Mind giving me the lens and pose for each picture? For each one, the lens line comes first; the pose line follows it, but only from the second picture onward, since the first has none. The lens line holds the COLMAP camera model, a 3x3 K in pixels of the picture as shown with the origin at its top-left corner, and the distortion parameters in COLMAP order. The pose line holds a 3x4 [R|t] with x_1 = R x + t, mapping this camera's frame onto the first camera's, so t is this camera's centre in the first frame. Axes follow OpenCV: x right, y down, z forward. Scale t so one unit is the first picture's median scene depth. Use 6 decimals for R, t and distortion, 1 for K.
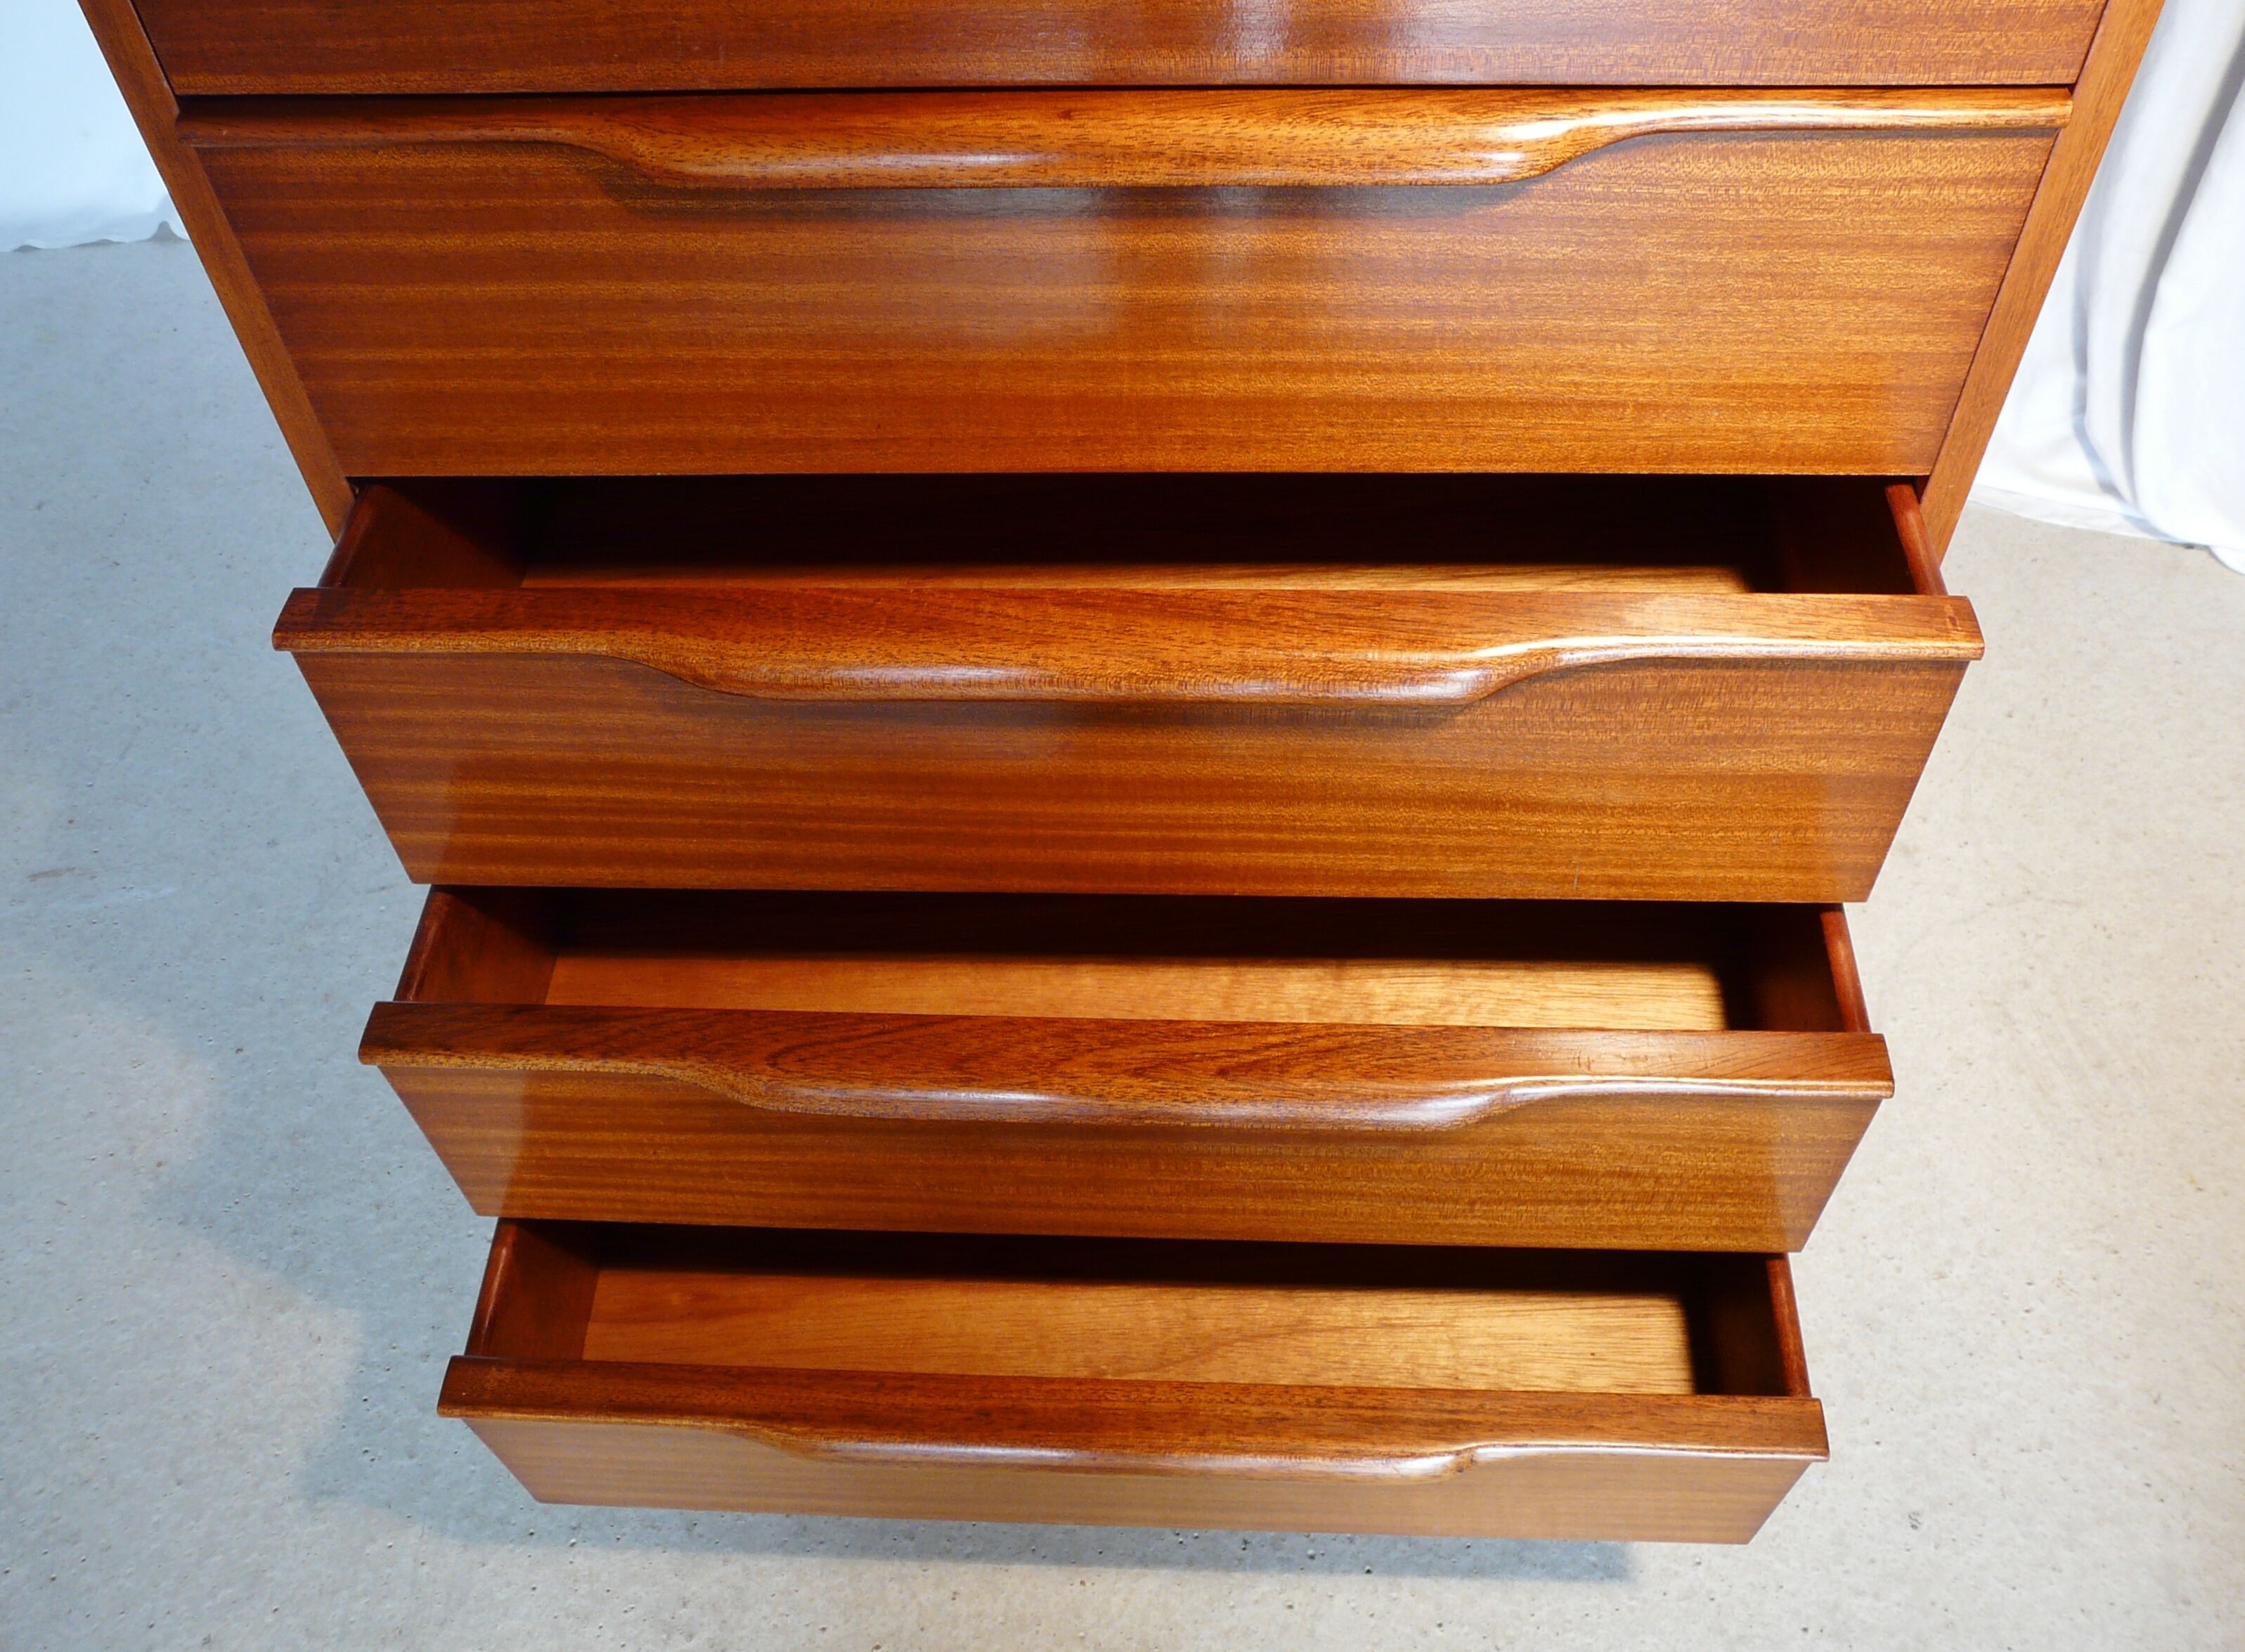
lens RADIAL K [[1850.2, 0, 1120.0], [0, 1850.2, 811.3], [0, 0, 1]] dist [-0.068113, 0.051180]
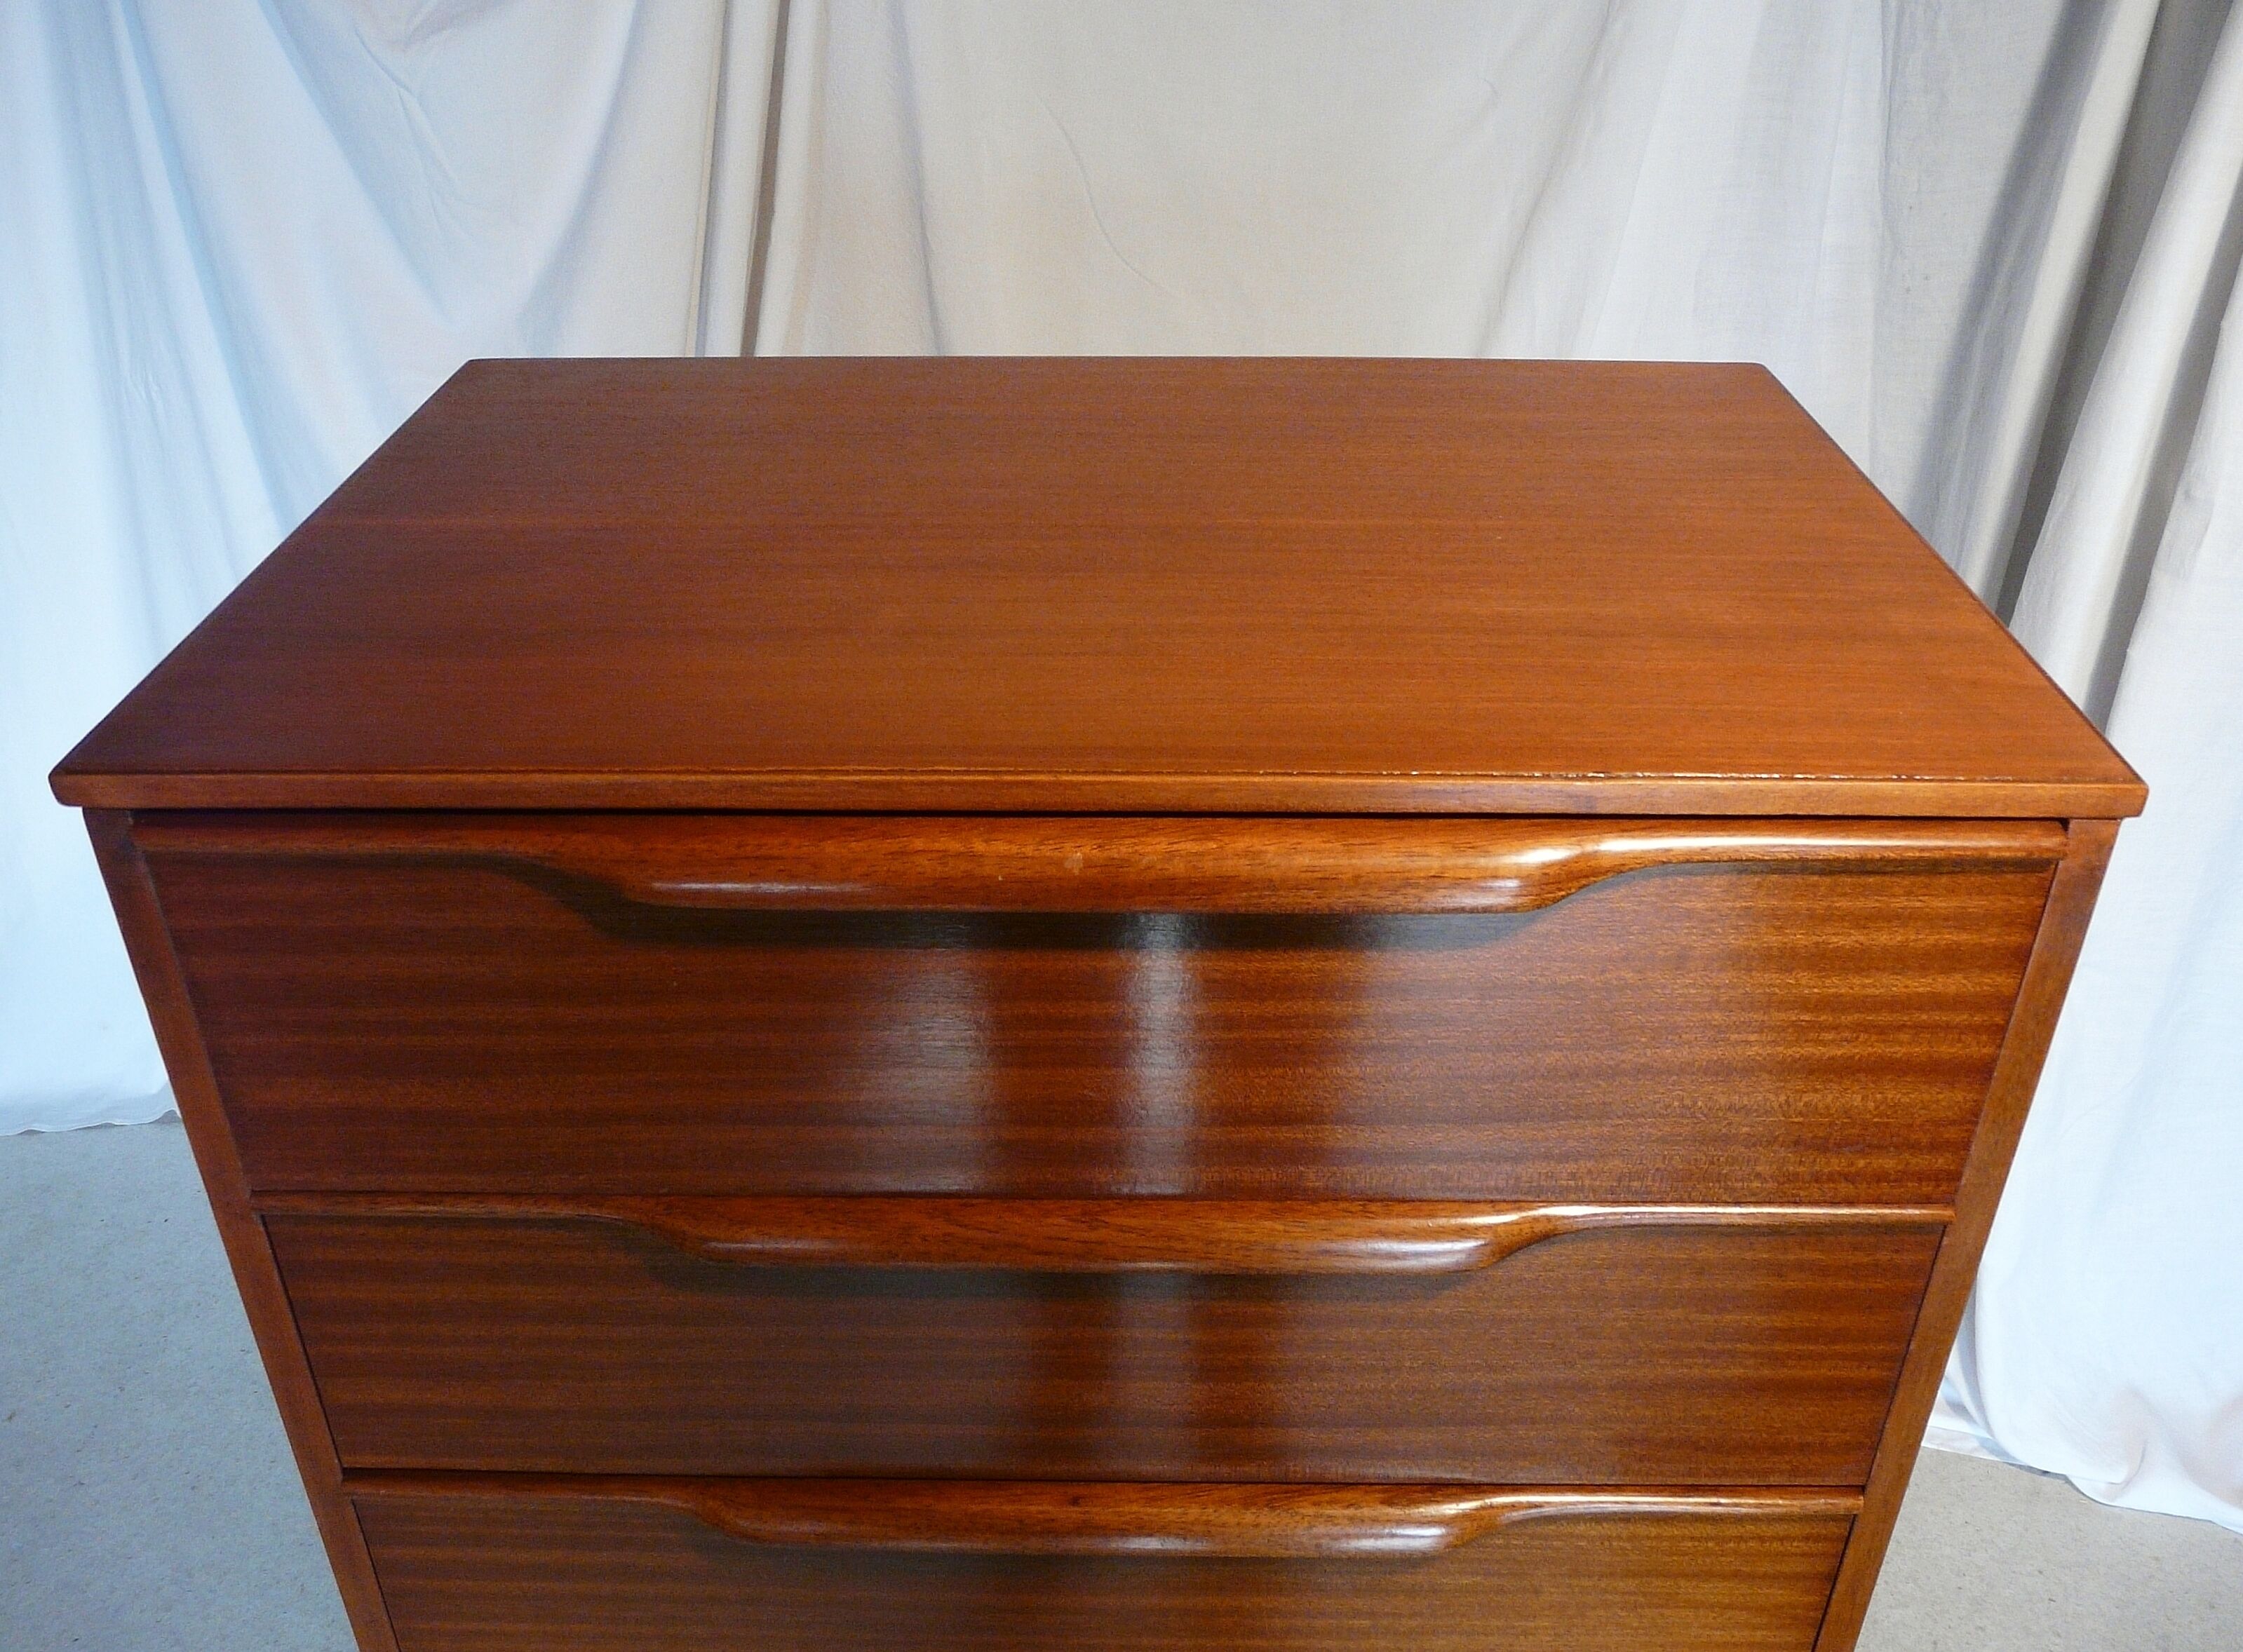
lens RADIAL K [[1848.2, 0, 1129.0], [0, 1848.2, 814.8], [0, 0, 1]] dist [-0.068113, 0.051180]
pose [[0.998363, 0.019401, 0.053812, -0.063460], [0.000105, 0.940103, -0.340890, -0.365672], [-0.057202, 0.340337, 0.938562, -0.303743]]
